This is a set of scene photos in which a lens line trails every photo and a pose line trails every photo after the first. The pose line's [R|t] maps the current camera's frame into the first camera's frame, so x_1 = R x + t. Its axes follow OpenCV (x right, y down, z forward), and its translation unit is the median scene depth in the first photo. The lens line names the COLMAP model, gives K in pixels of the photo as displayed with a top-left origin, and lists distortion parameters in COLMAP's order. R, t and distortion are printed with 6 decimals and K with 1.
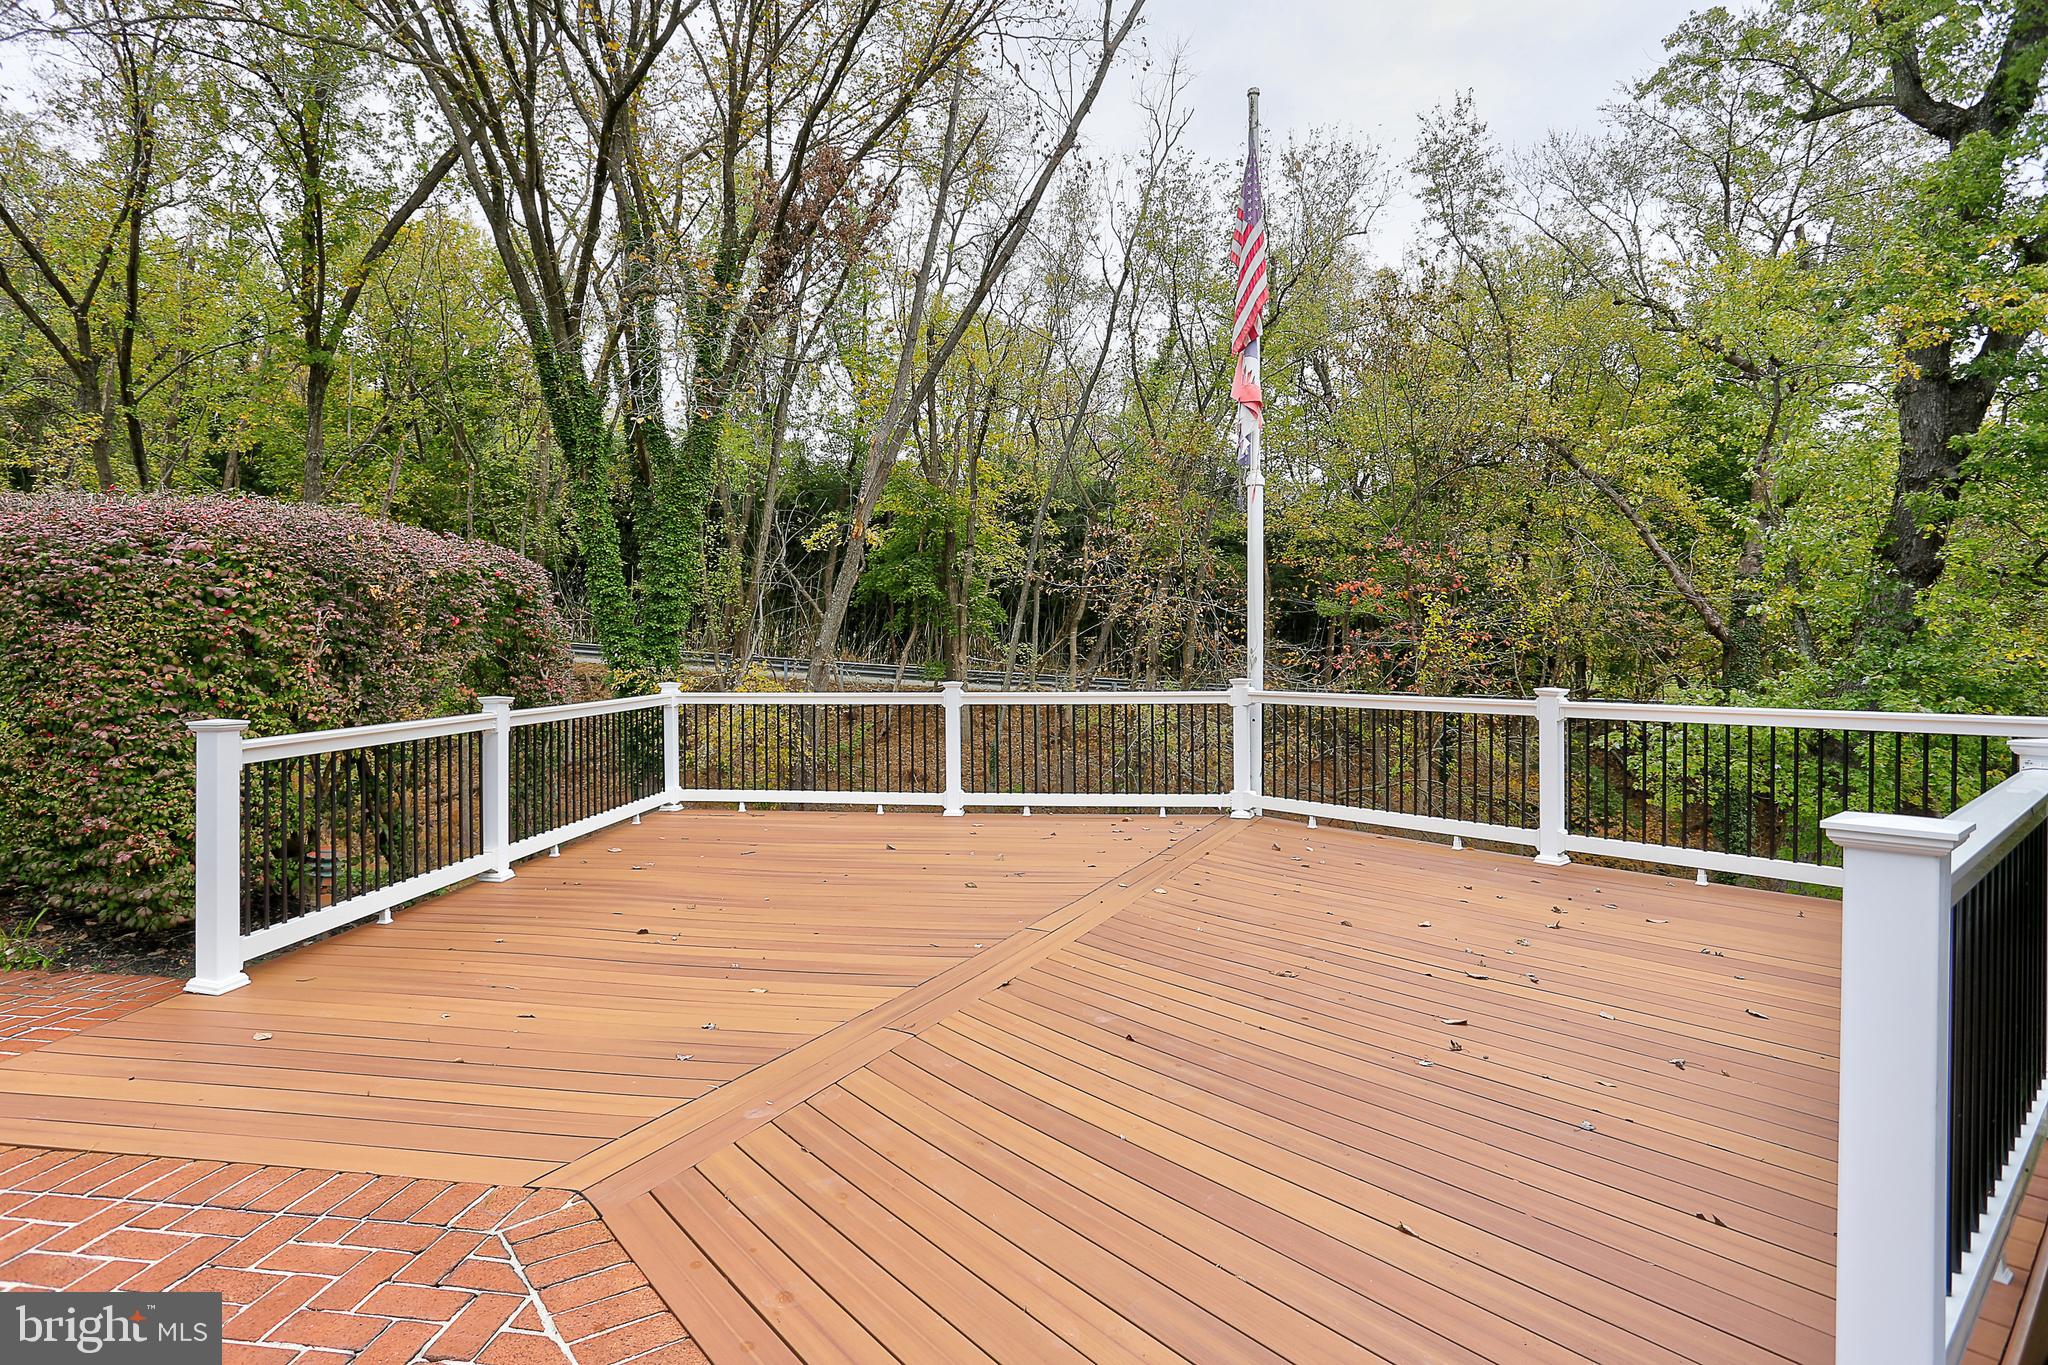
lens RADIAL K [[1002.4, 0, 1023.4], [0, 1002.4, 667.7], [0, 0, 1]] dist [-0.075883, 0.033556]
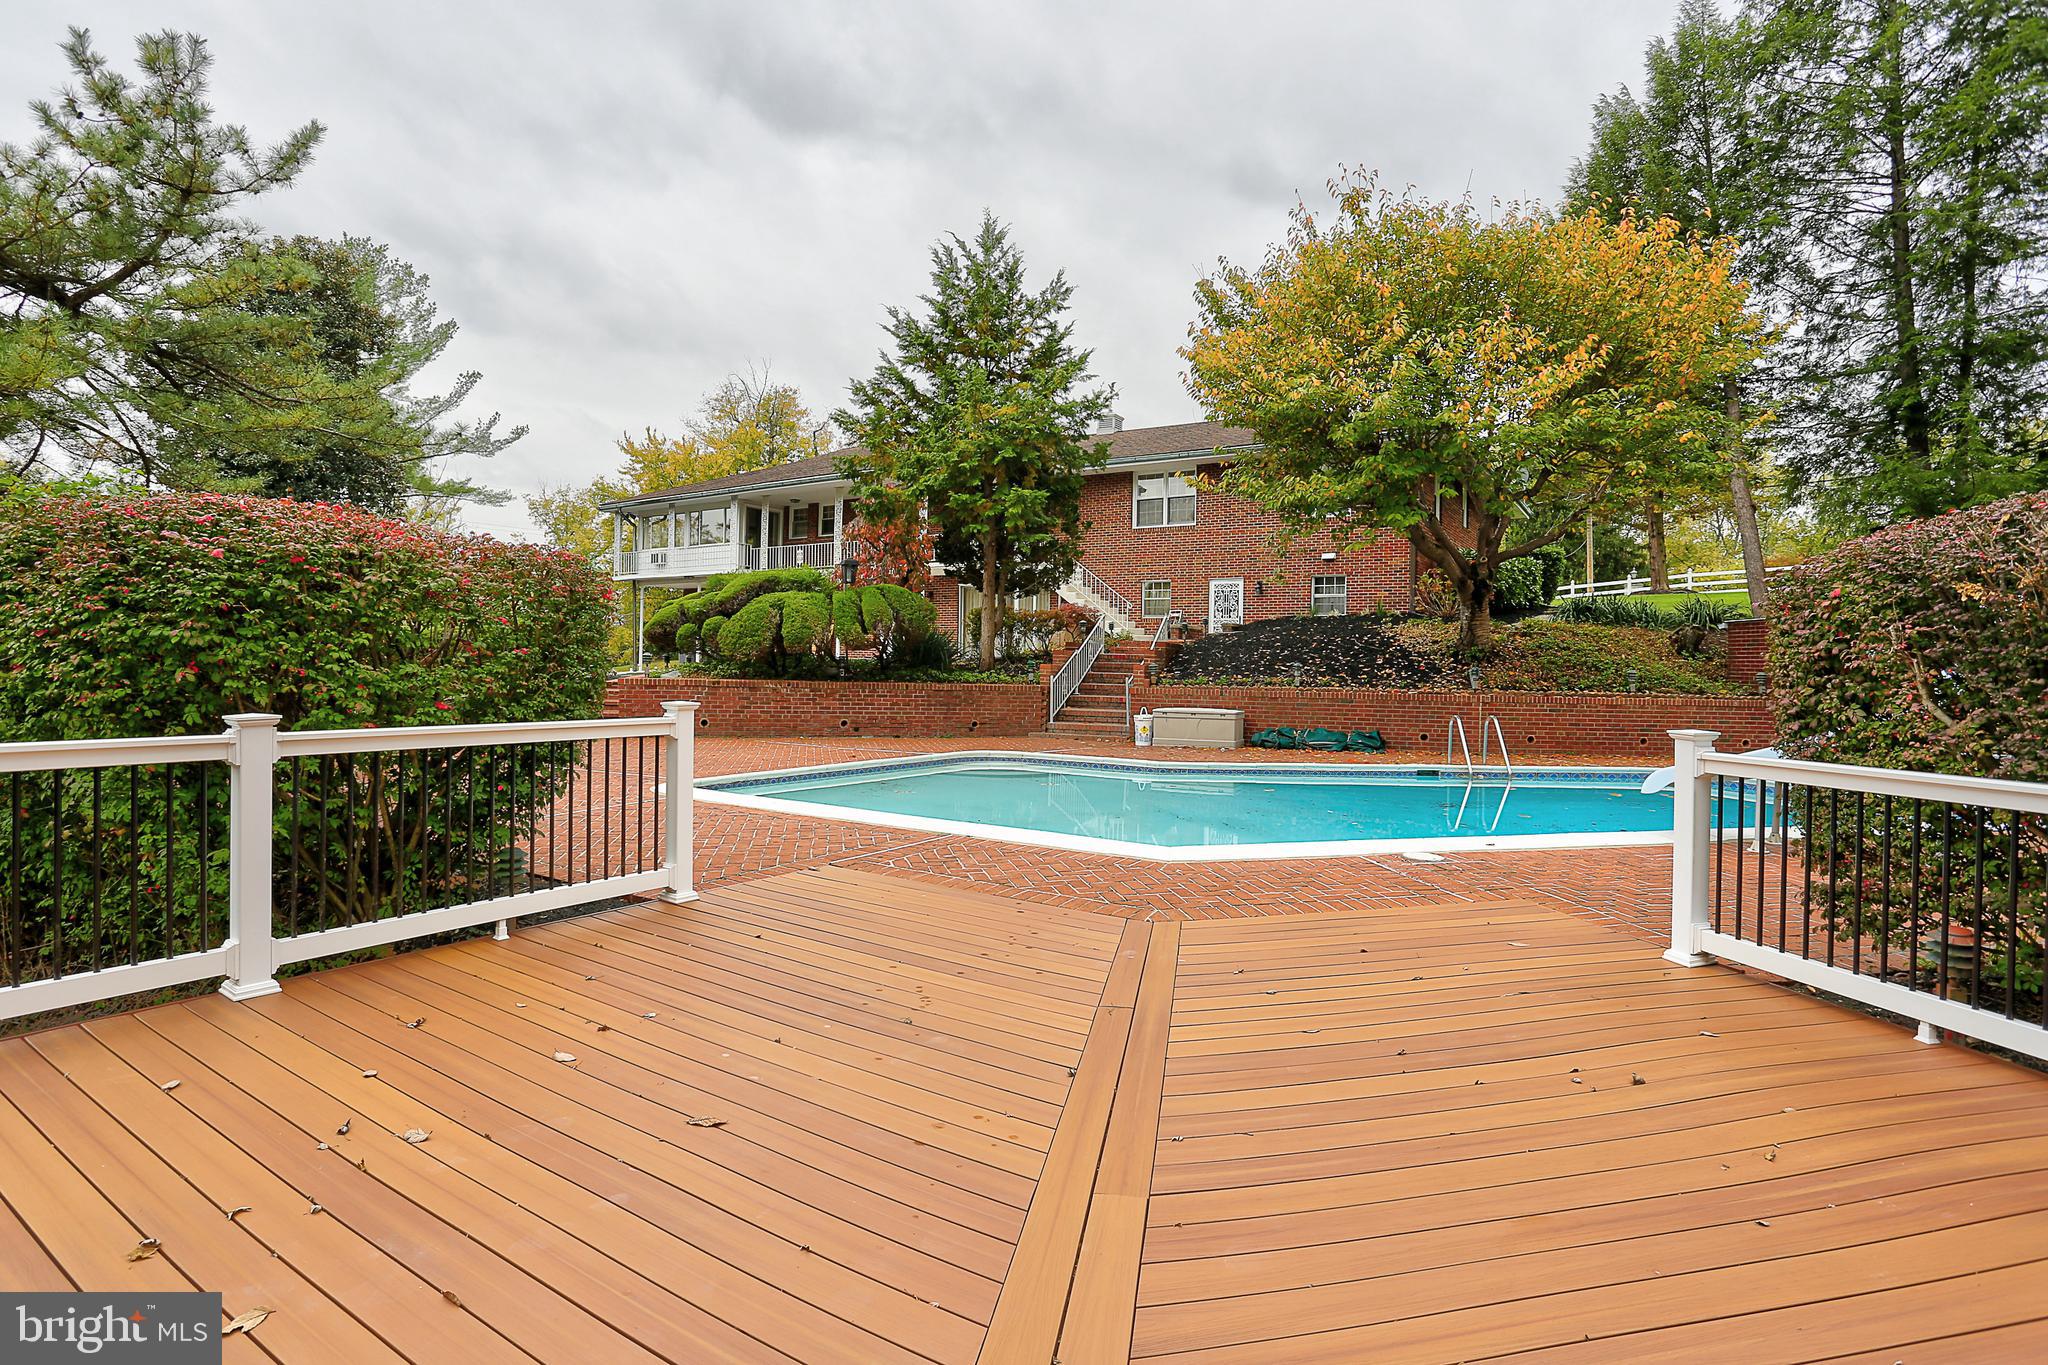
lens RADIAL K [[1002.4, 0, 1023.4], [0, 1002.4, 667.7], [0, 0, 1]] dist [-0.075883, 0.033556]
pose [[-0.958856, -0.016197, -0.283432, 0.136606], [-0.019680, 0.999762, 0.009444, -0.010519], [0.283212, 0.014633, -0.958946, 0.945365]]
